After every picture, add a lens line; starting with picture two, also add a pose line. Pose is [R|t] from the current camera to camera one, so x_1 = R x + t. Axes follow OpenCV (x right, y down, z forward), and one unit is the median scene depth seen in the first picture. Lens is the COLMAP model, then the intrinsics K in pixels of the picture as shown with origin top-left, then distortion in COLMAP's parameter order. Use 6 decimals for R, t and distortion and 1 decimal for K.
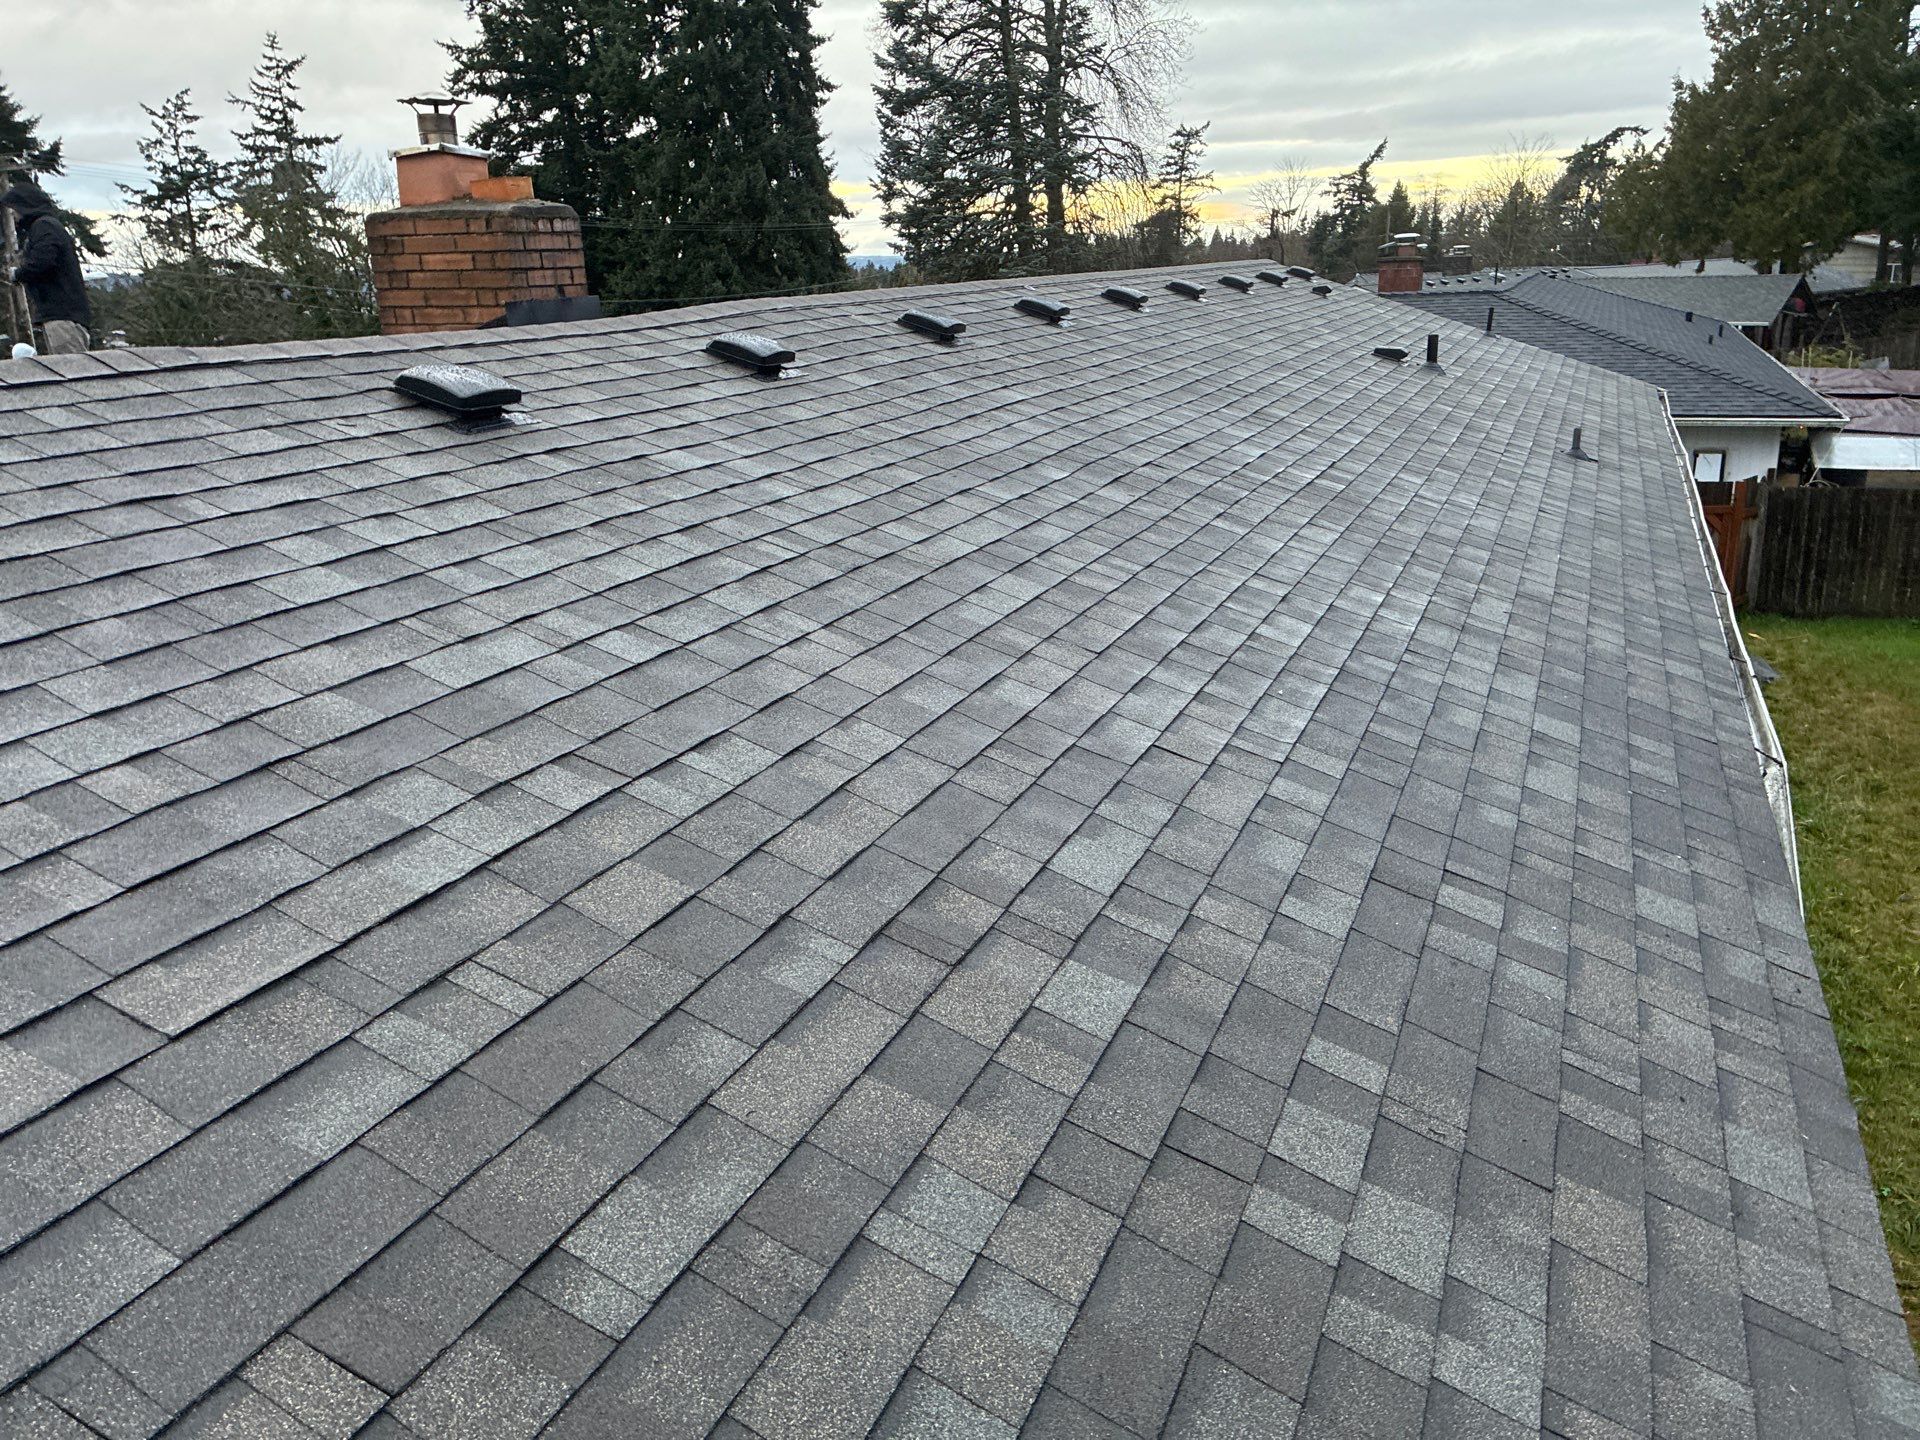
lens RADIAL K [[1462.8, 0, 945.2], [0, 1462.8, 716.5], [0, 0, 1]] dist [0.053304, -0.058797]
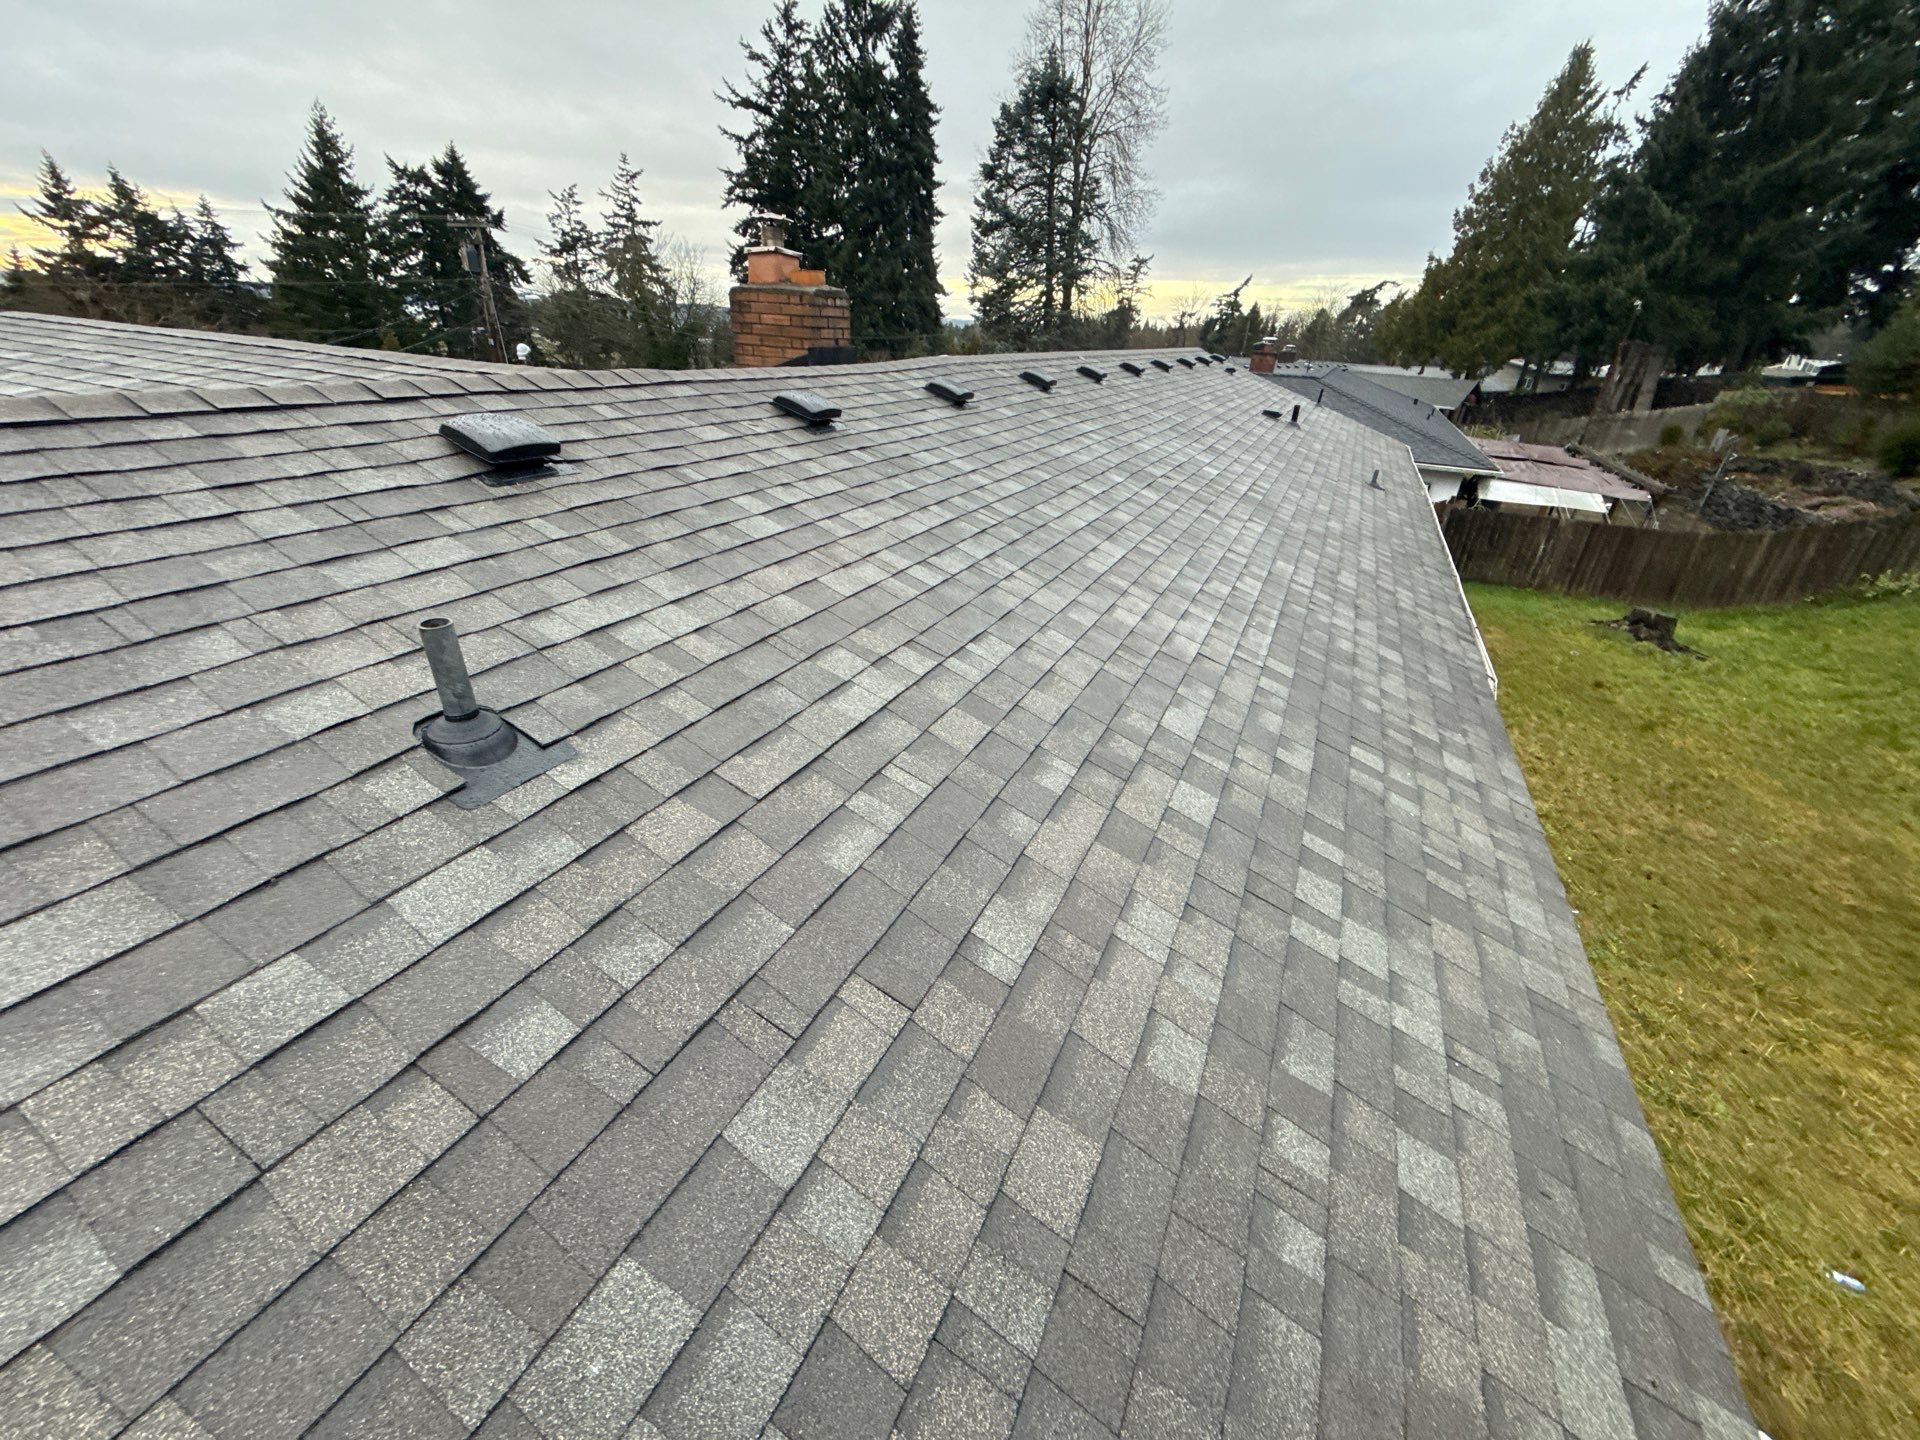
lens RADIAL K [[753.8, 0, 950.6], [0, 753.8, 734.8], [0, 0, 1]] dist [-0.001080, 0.000359]
pose [[0.995738, 0.091943, -0.007227, -0.140814], [-0.088706, 0.976234, 0.197733, -0.036880], [0.025235, -0.196249, 0.980229, 0.043584]]
